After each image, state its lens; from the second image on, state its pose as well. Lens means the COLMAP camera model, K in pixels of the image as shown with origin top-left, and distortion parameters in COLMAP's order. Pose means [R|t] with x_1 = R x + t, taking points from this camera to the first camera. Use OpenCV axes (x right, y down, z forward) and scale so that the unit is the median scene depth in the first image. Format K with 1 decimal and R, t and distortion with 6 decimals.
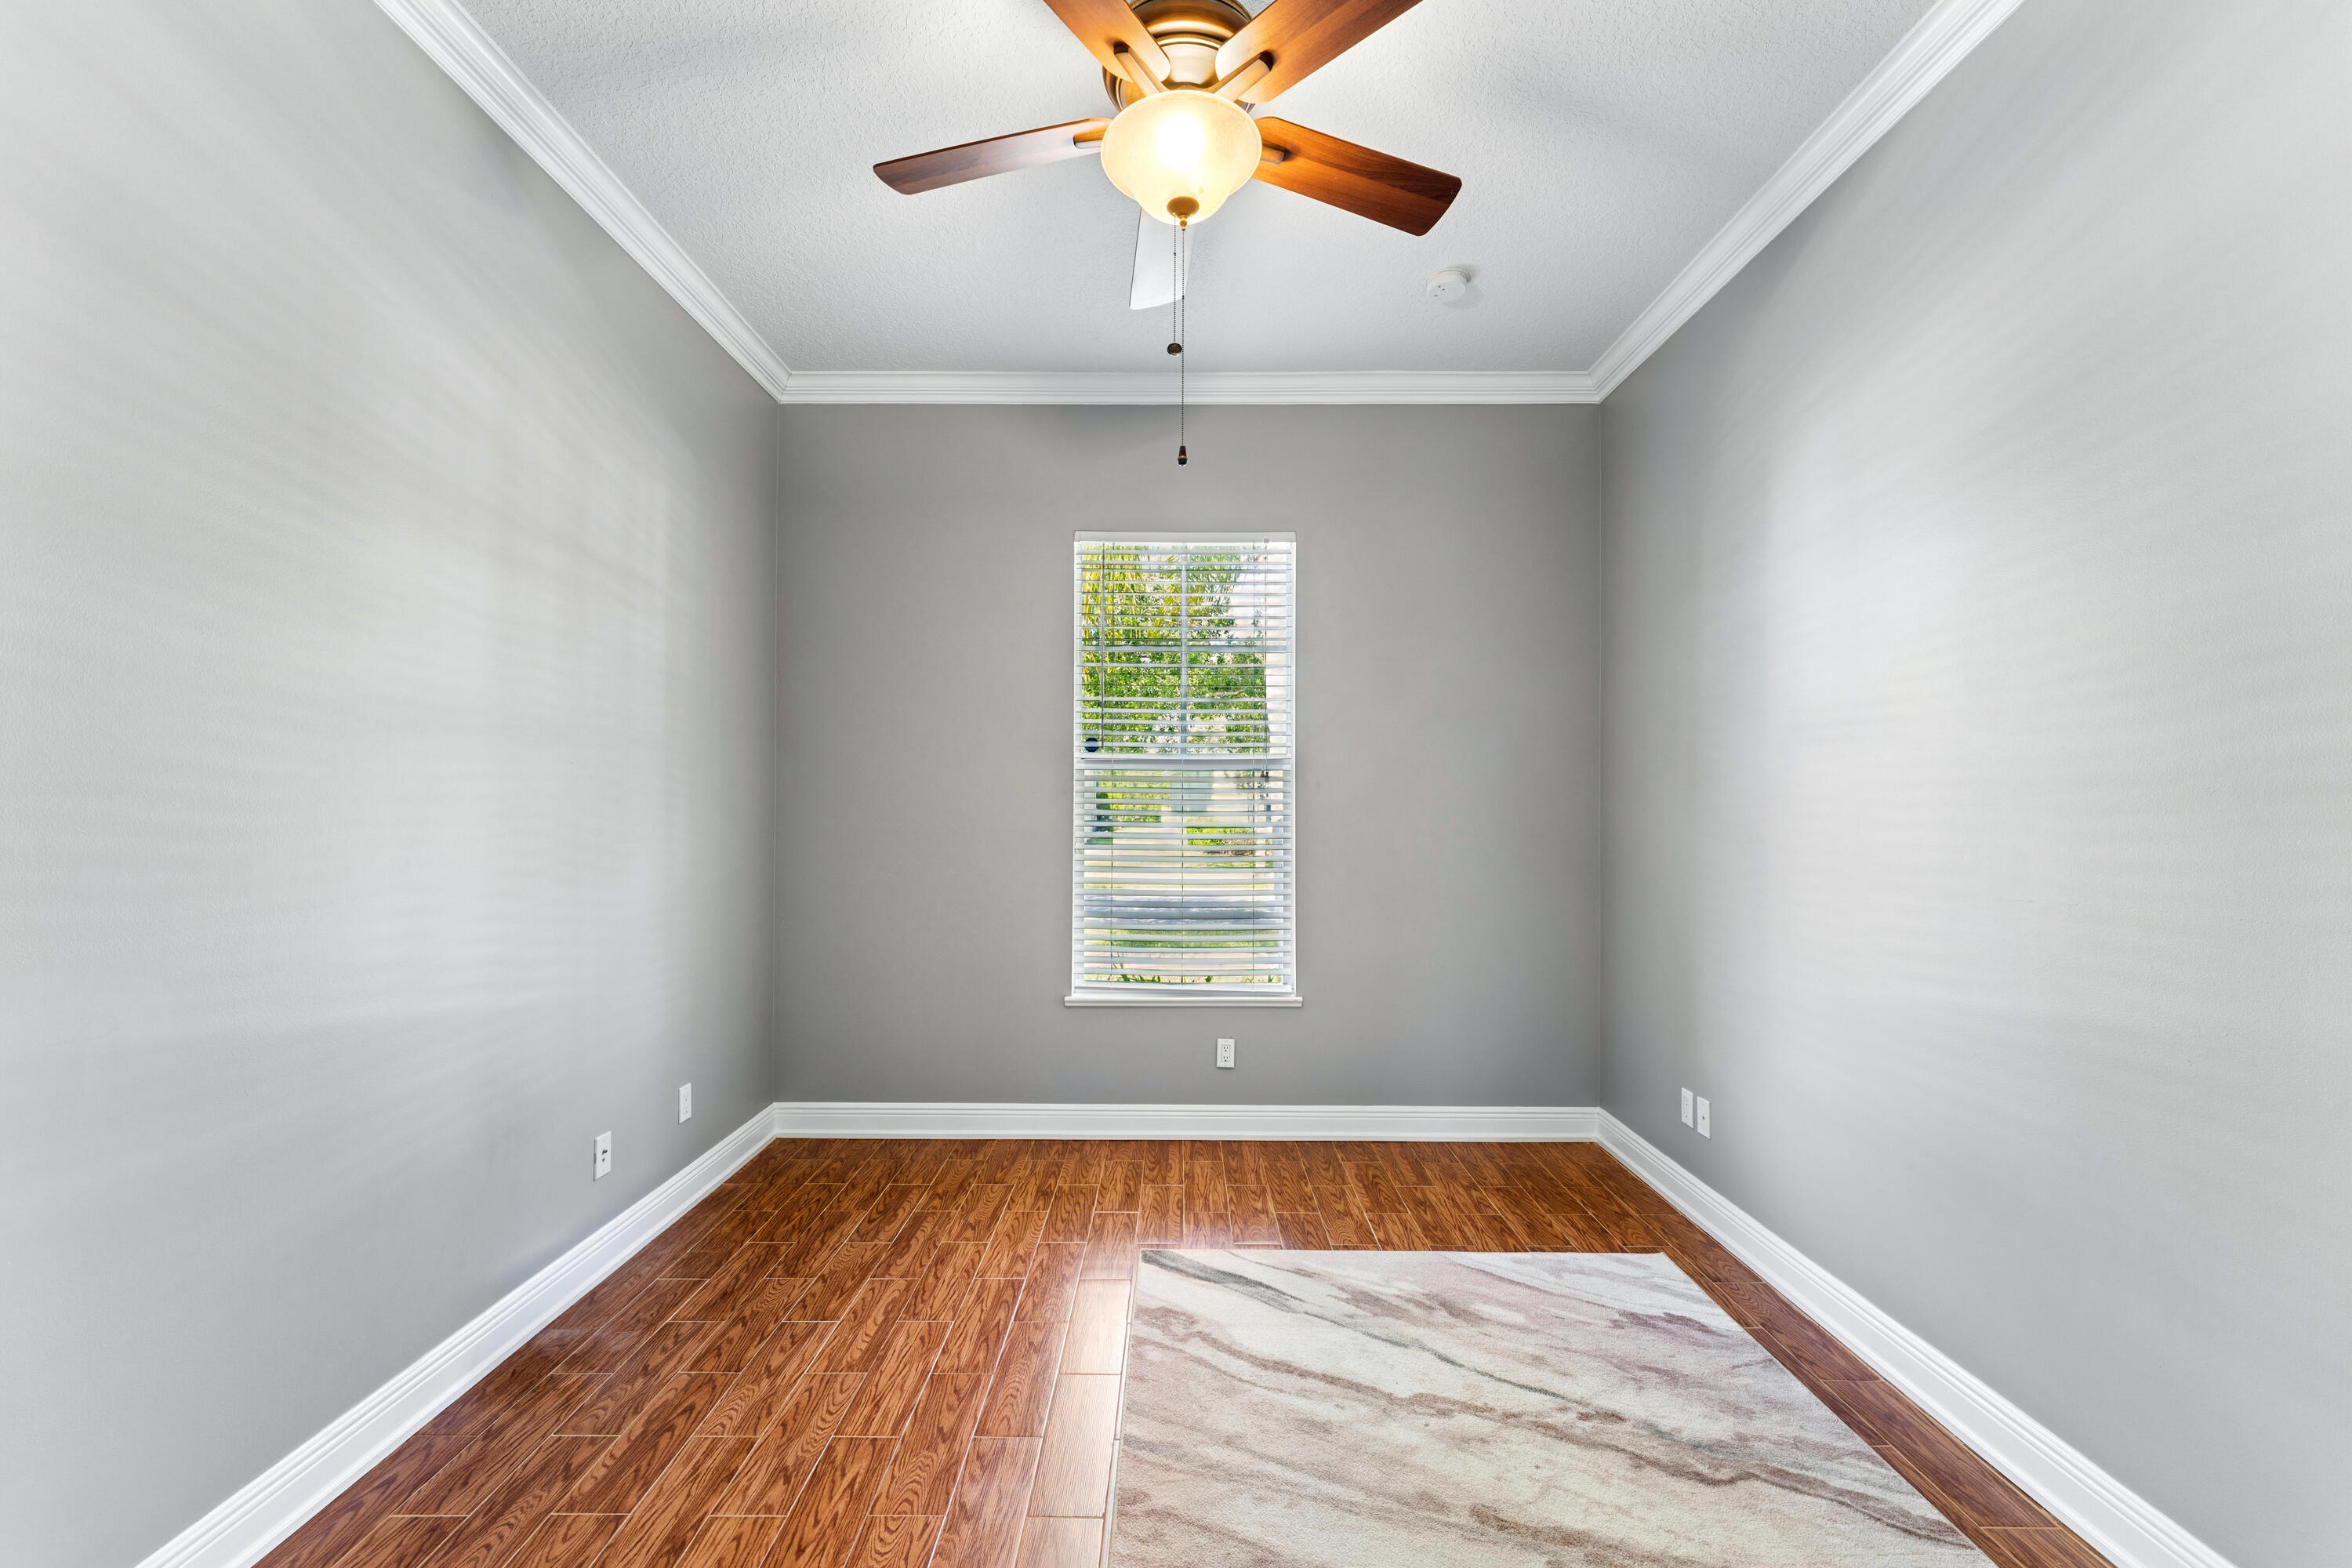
lens RADIAL K [[963.9, 0, 1187.1], [0, 963.9, 791.8], [0, 0, 1]] dist [0.002545, -0.000905]
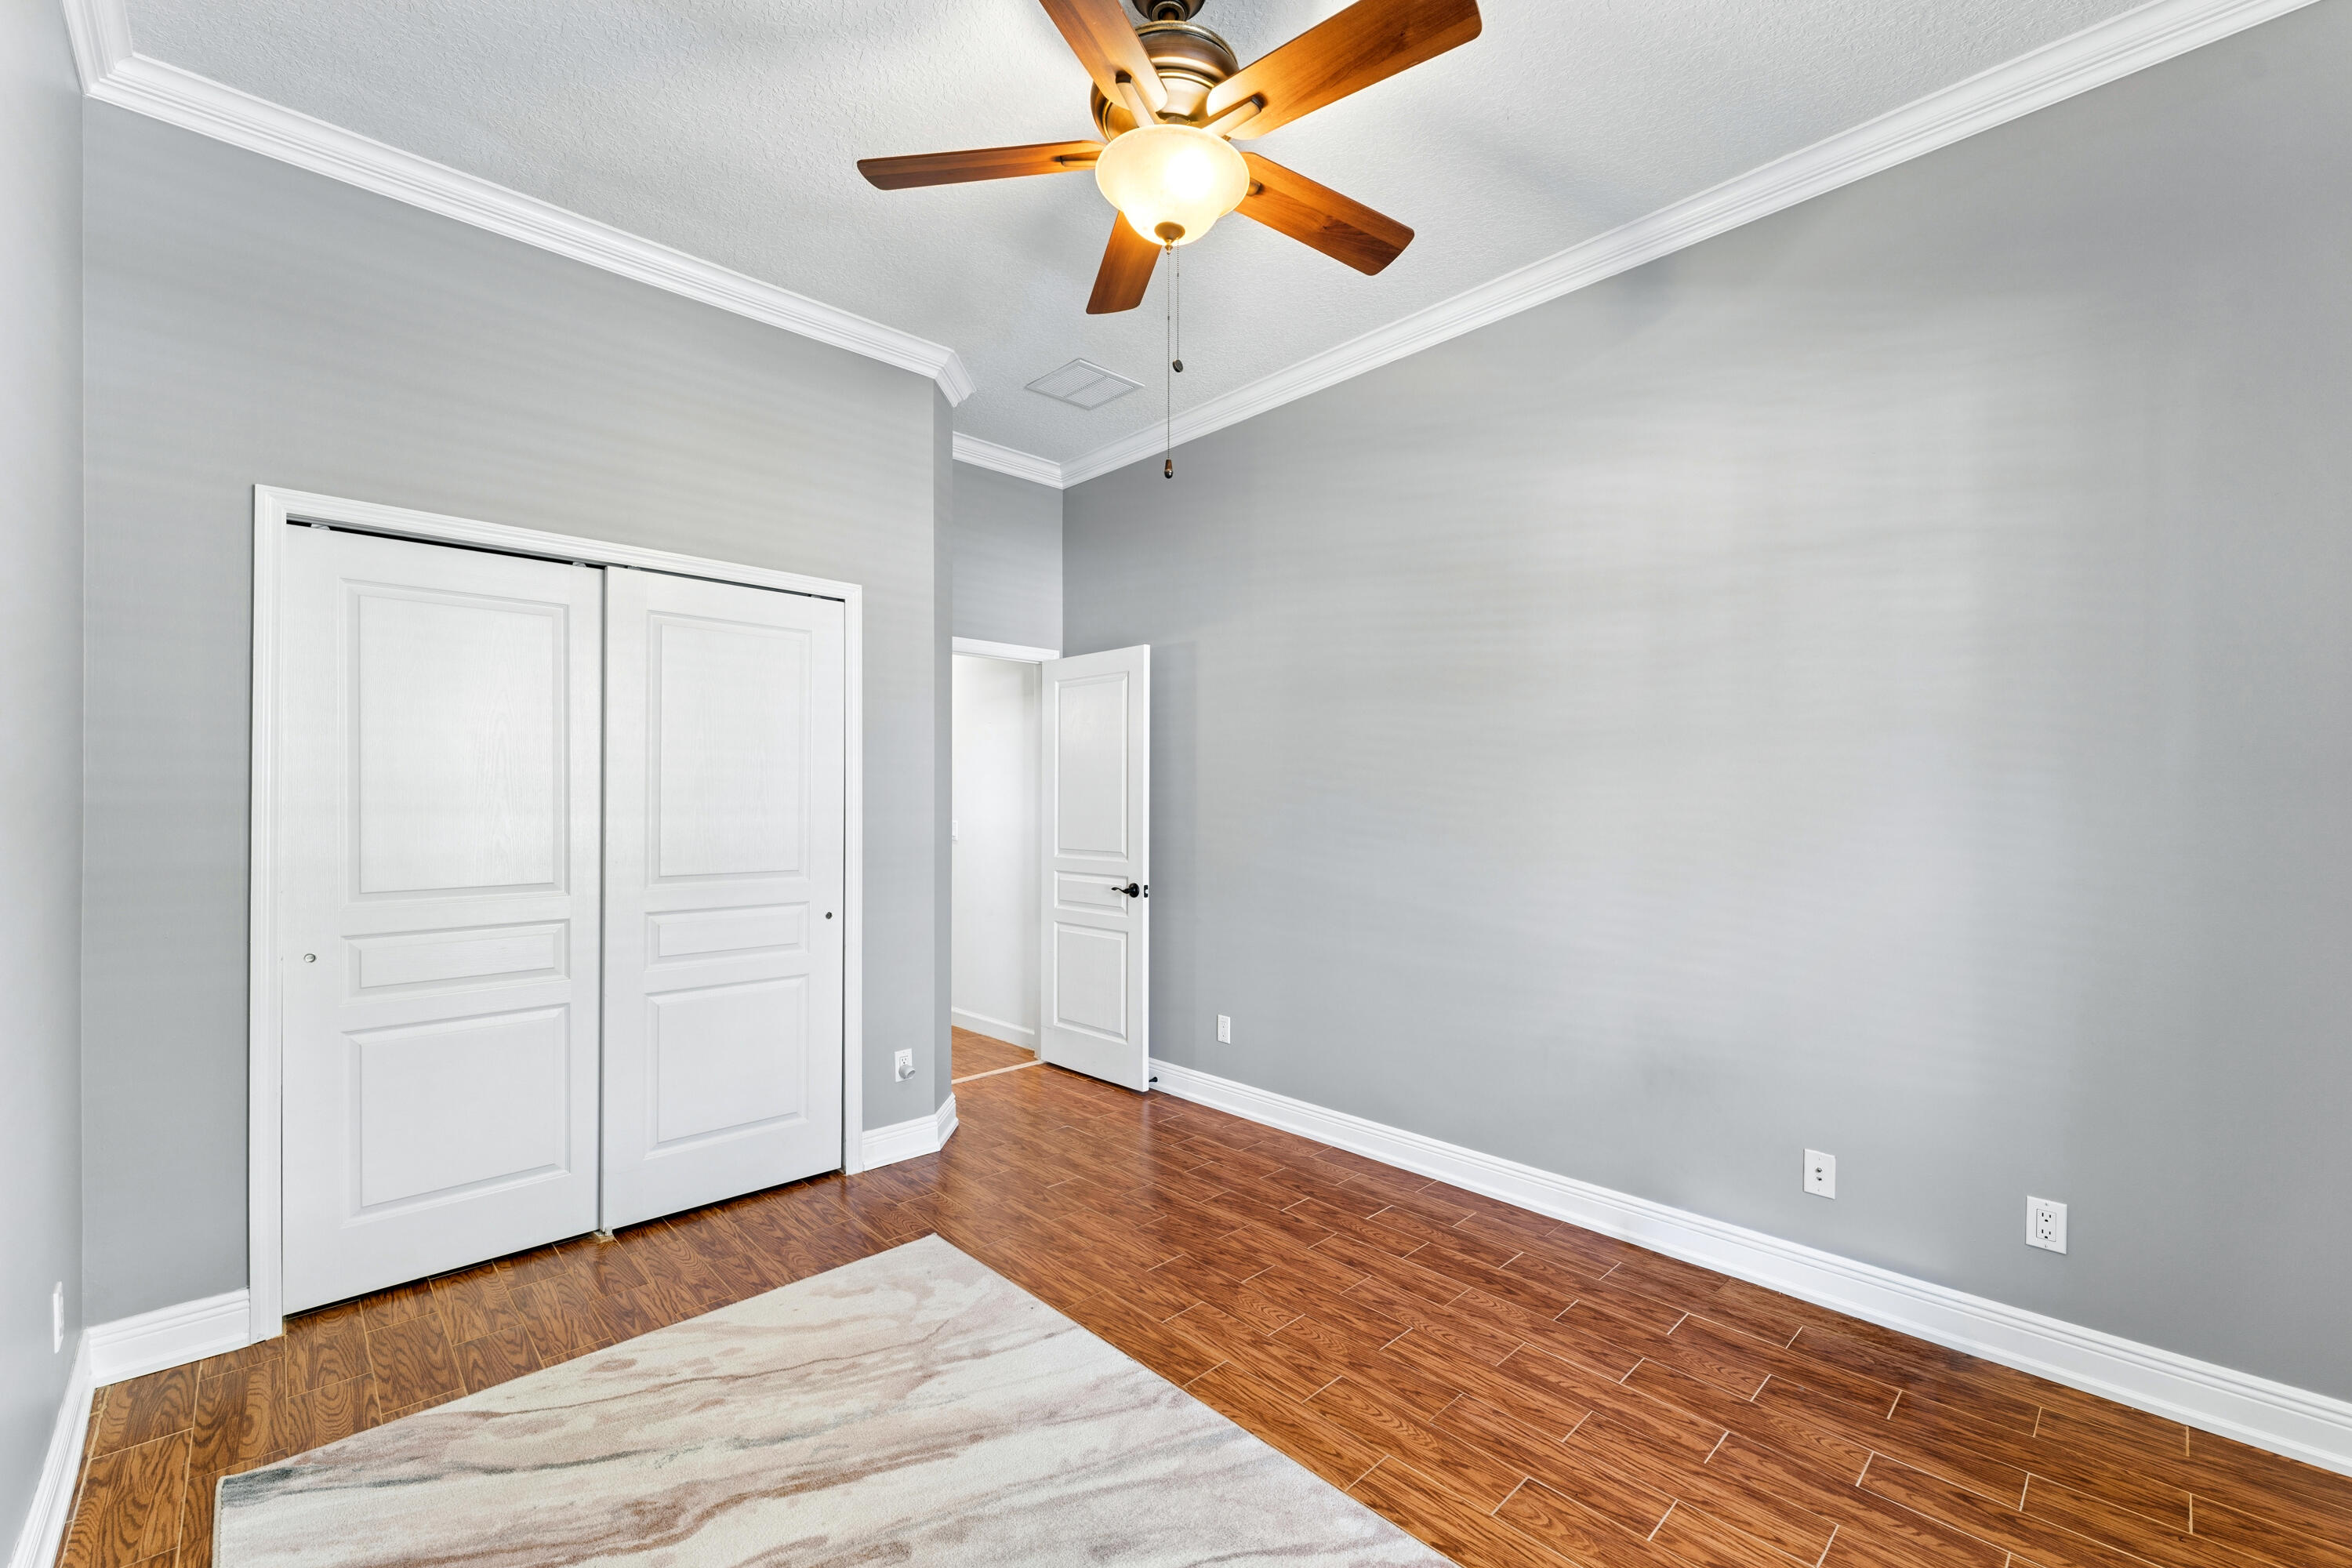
lens RADIAL K [[963.9, 0, 1182.7], [0, 963.9, 769.1], [0, 0, 1]] dist [0.002545, -0.000905]
pose [[-0.722898, -0.027676, -0.690400, 0.586650], [0.006196, 0.998898, -0.046530, 0.019351], [0.690927, -0.037914, -0.721929, 1.436138]]
